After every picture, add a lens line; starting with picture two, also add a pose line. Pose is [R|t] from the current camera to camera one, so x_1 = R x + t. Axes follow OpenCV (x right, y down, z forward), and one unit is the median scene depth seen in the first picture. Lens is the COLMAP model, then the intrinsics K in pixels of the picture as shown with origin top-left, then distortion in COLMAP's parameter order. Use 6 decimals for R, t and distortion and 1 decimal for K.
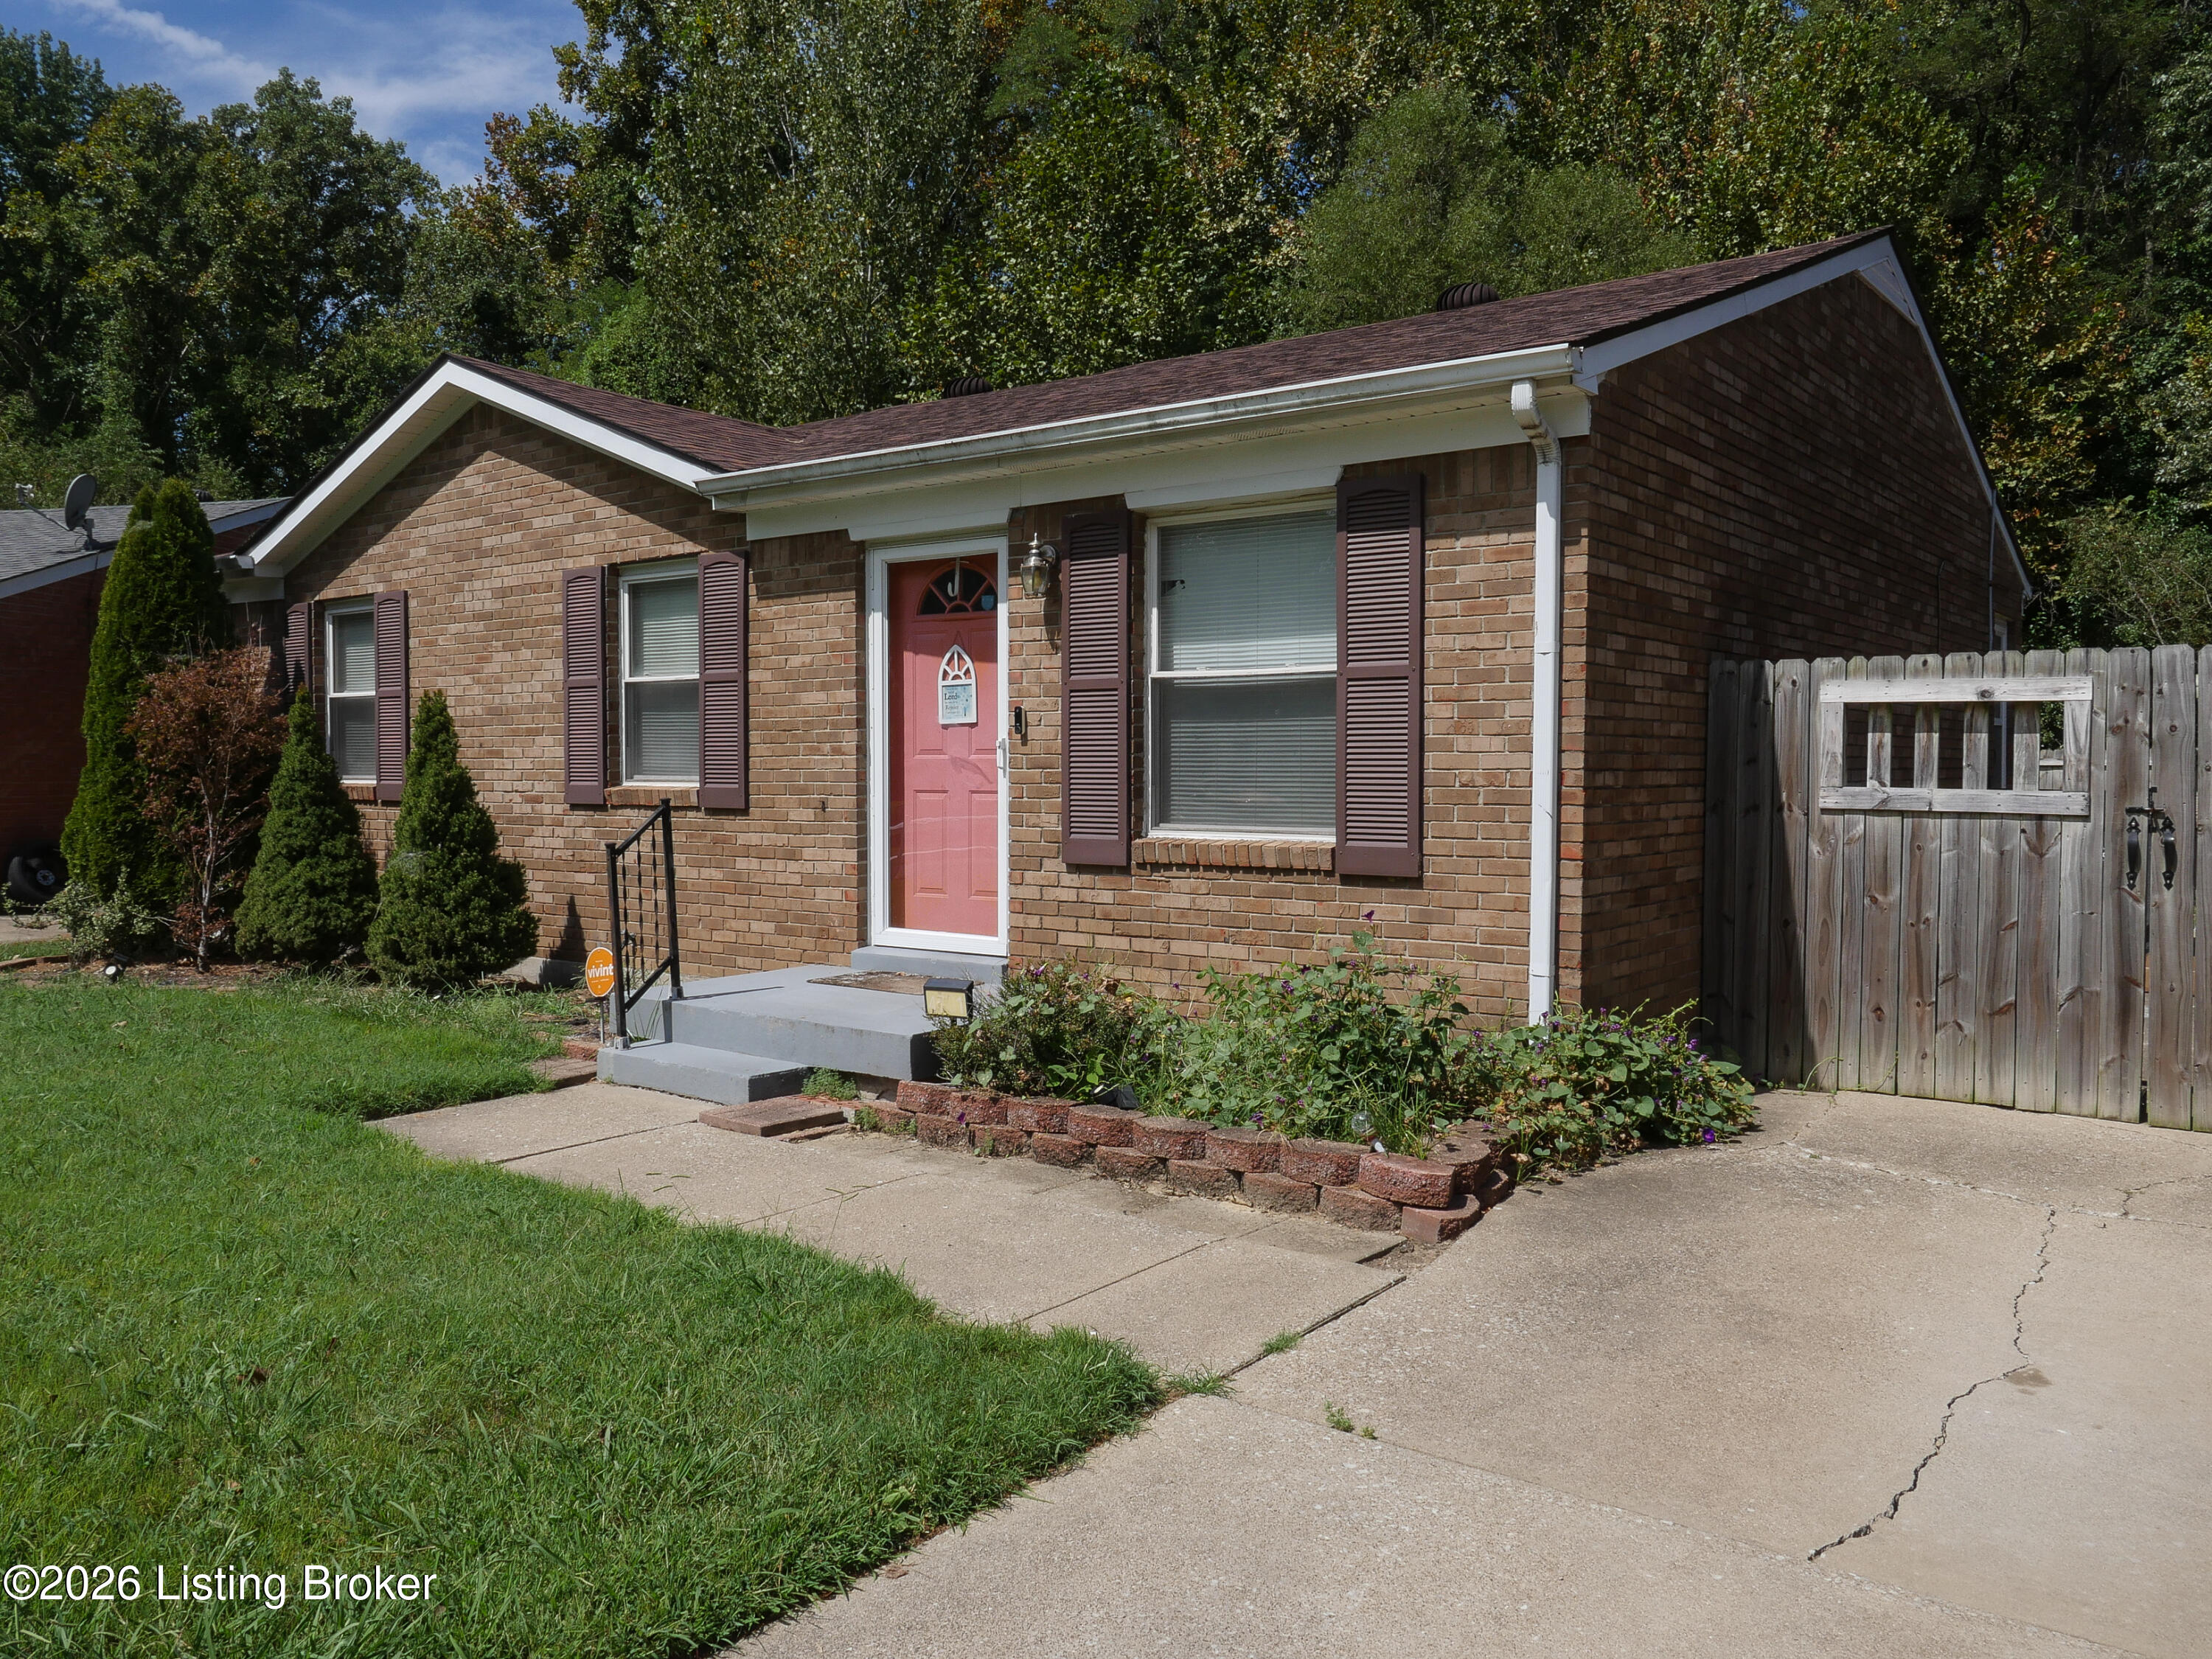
lens RADIAL K [[1705.2, 0, 1105.1], [0, 1705.2, 827.0], [0, 0, 1]] dist [-0.014299, -0.006498]
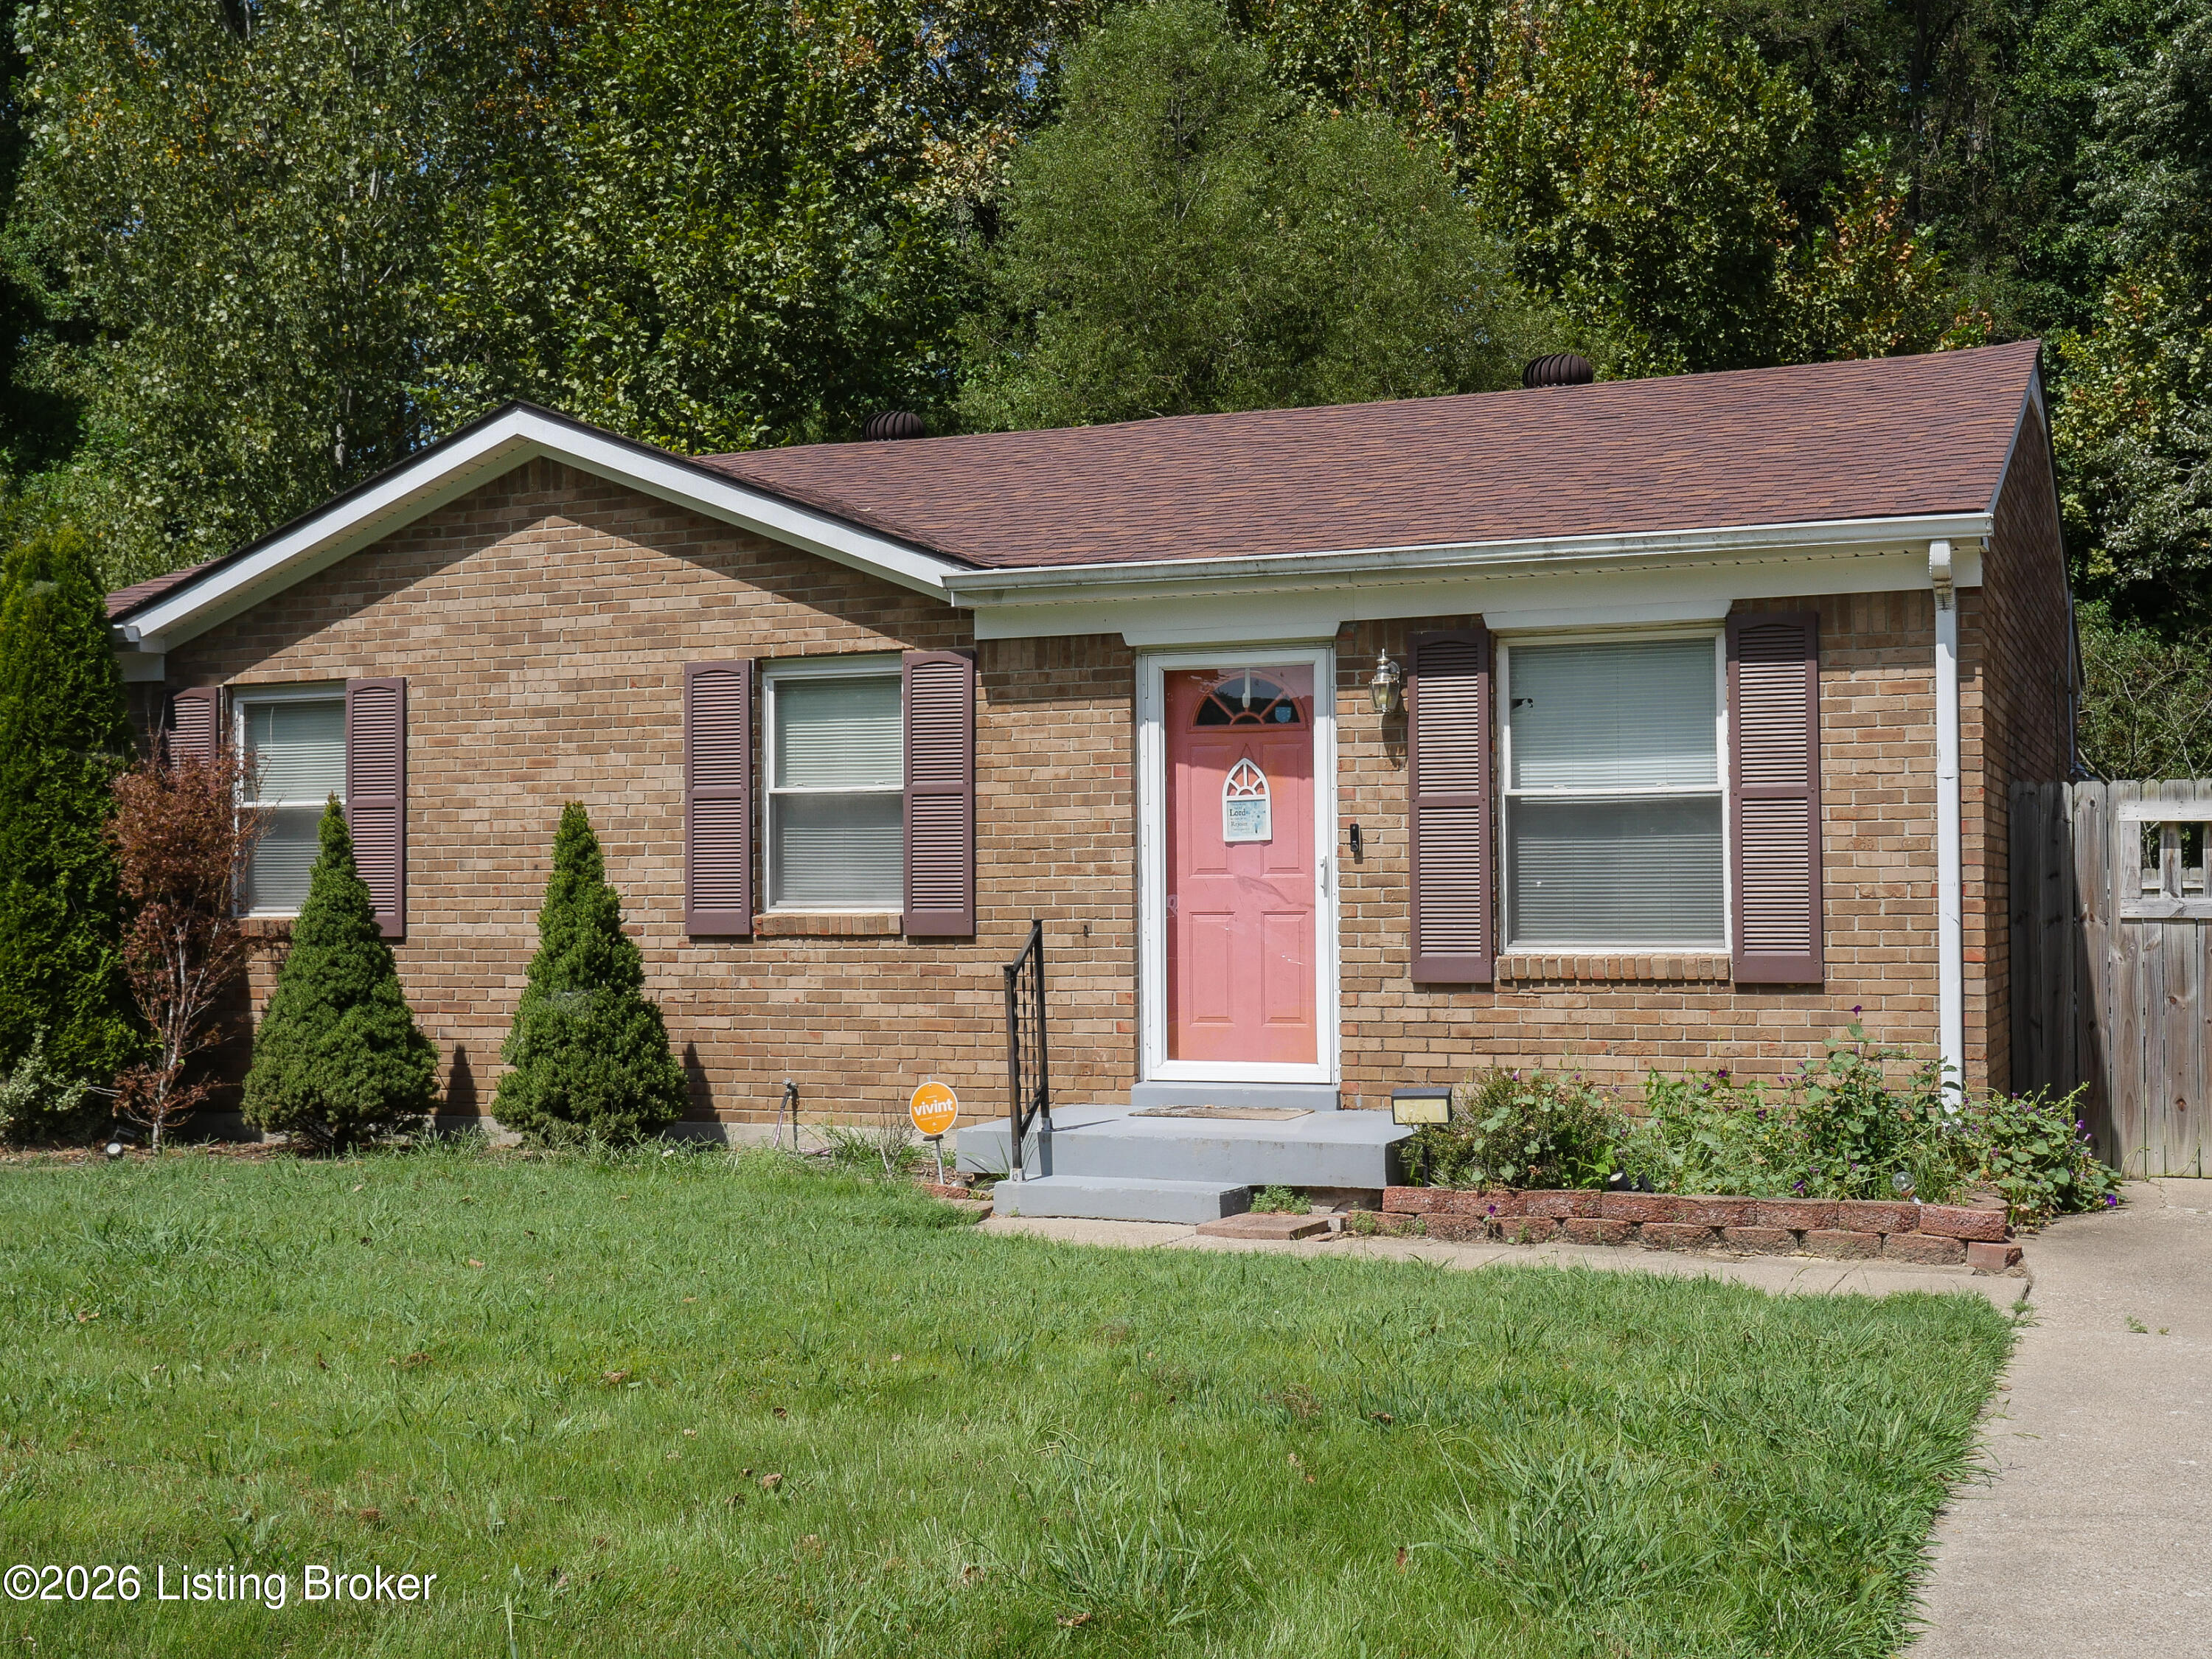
lens RADIAL K [[2684.0, 0, 1109.2], [0, 2684.0, 825.0], [0, 0, 1]] dist [0.004103, 0.000000]
pose [[0.965910, 0.001340, 0.258876, -0.514541], [0.015985, 0.997770, -0.064811, 0.024299], [-0.258385, 0.066740, 0.963734, -0.391508]]
